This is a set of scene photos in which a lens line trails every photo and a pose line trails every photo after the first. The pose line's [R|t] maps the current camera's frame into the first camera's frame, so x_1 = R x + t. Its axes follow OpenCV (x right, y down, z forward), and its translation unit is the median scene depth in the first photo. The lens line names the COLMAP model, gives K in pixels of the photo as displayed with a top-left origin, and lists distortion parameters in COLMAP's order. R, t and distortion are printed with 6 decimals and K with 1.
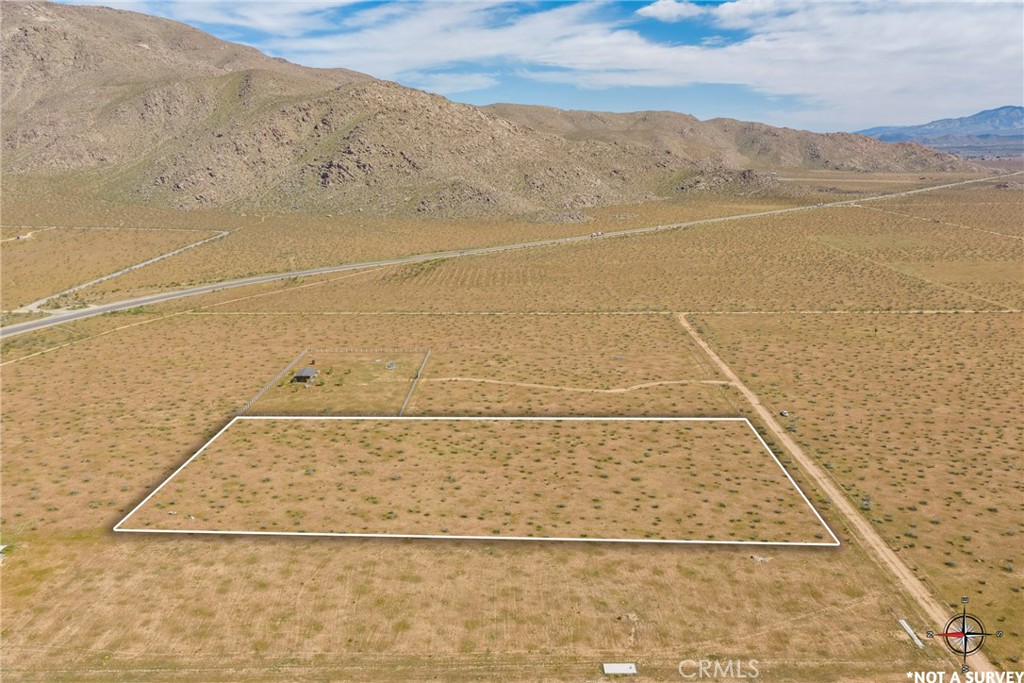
lens RADIAL K [[846.4, 0, 517.7], [0, 846.4, 336.6], [0, 0, 1]] dist [0.014143, -0.013551]
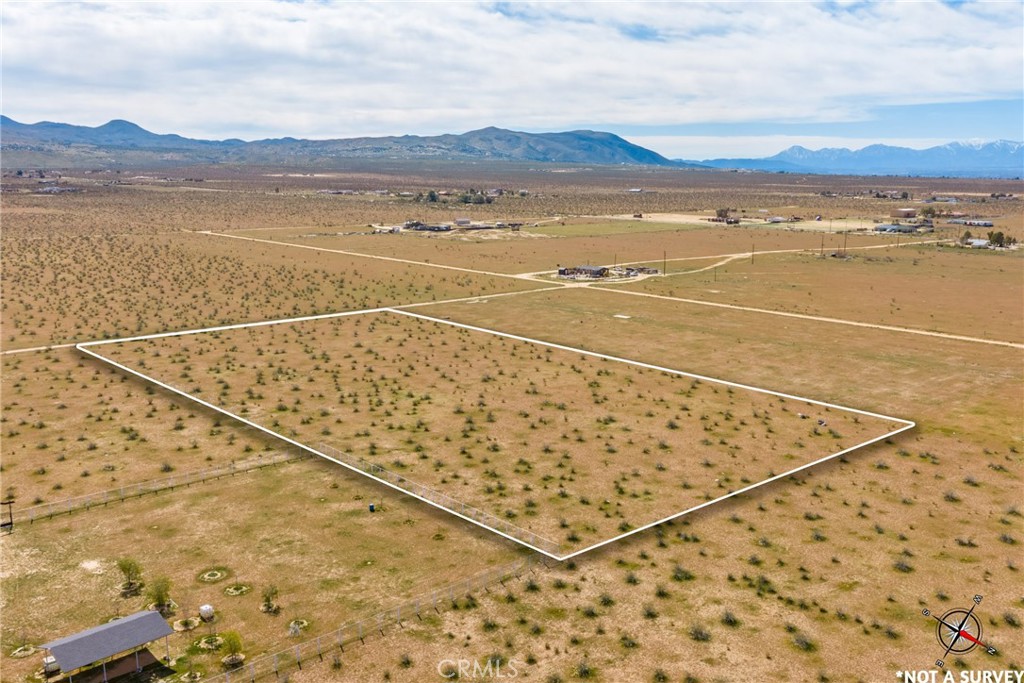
lens RADIAL K [[924.4, 0, 564.5], [0, 924.4, 342.5], [0, 0, 1]] dist [0.016227, -0.016193]
pose [[-0.713006, -0.129276, 0.689137, -0.628225], [0.155054, 0.929451, 0.334781, -0.121406], [-0.683799, 0.345554, -0.642660, 1.307616]]
